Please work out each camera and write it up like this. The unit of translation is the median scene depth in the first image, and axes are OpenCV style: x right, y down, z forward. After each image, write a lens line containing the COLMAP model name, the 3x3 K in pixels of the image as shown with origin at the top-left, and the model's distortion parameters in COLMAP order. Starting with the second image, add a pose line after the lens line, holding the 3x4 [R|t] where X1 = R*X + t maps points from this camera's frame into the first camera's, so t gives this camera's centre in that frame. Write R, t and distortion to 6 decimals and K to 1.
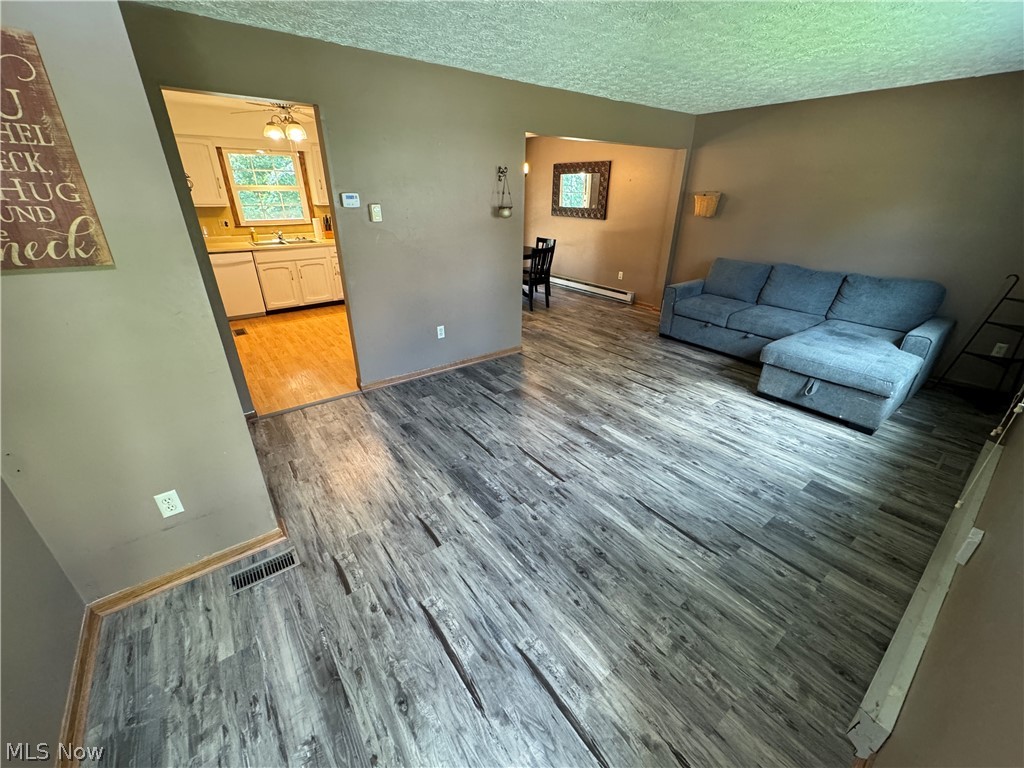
lens RADIAL K [[409.6, 0, 512.9], [0, 409.6, 383.4], [0, 0, 1]] dist [-0.003127, 0.000506]
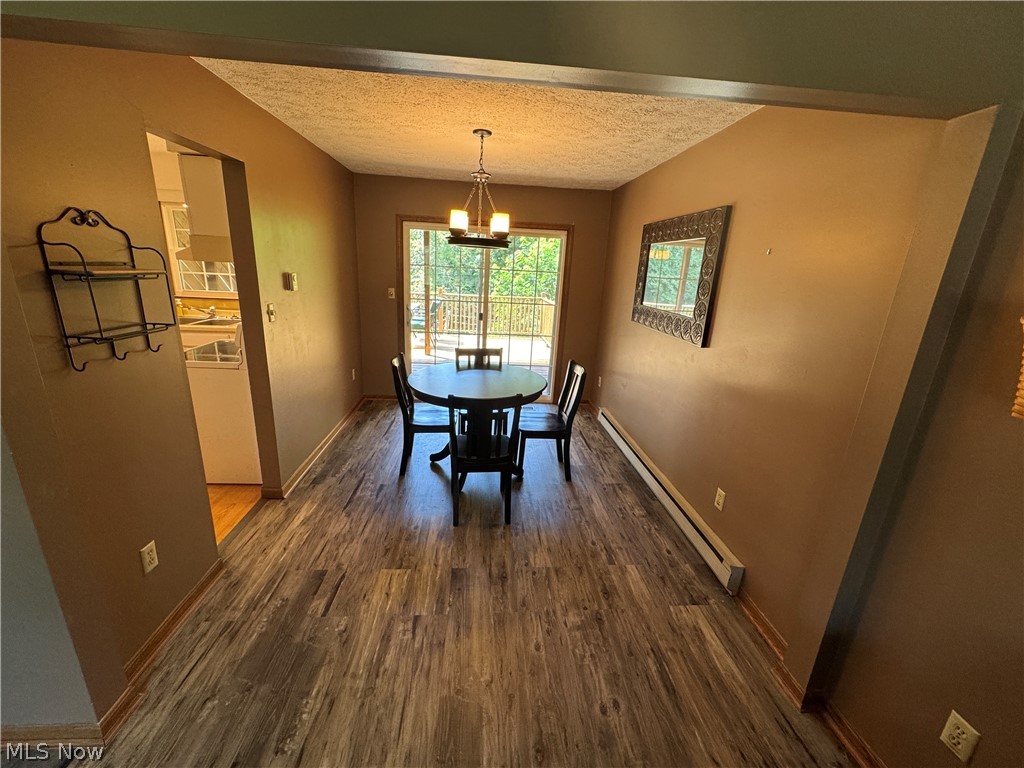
lens RADIAL K [[409.6, 0, 512.8], [0, 409.6, 383.2], [0, 0, 1]] dist [-0.003127, 0.000506]
pose [[0.839529, 0.180512, -0.512452, 0.570390], [-0.269422, 0.957374, -0.104147, -0.566460], [0.471809, 0.225500, 0.852377, 1.199587]]
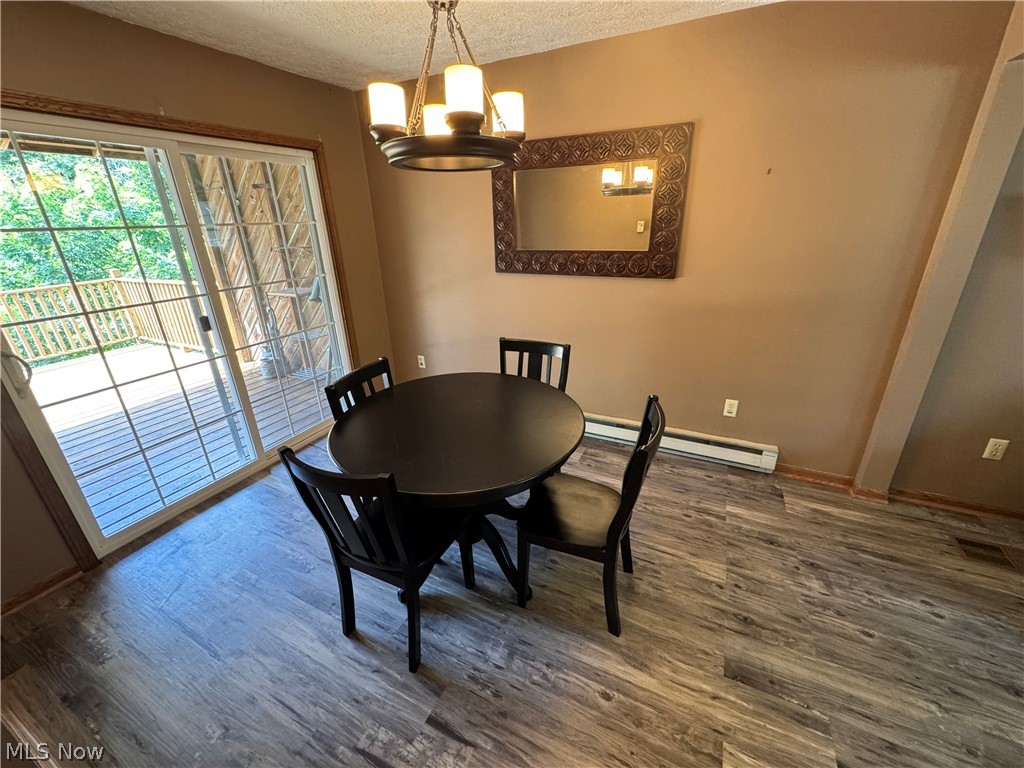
lens RADIAL K [[409.6, 0, 509.8], [0, 409.6, 386.0], [0, 0, 1]] dist [-0.003127, 0.000506]
pose [[0.893182, -0.205386, 0.400054, -0.182868], [0.224998, 0.974357, -0.002112, -0.686756], [-0.389361, 0.091898, 0.916489, 1.469616]]
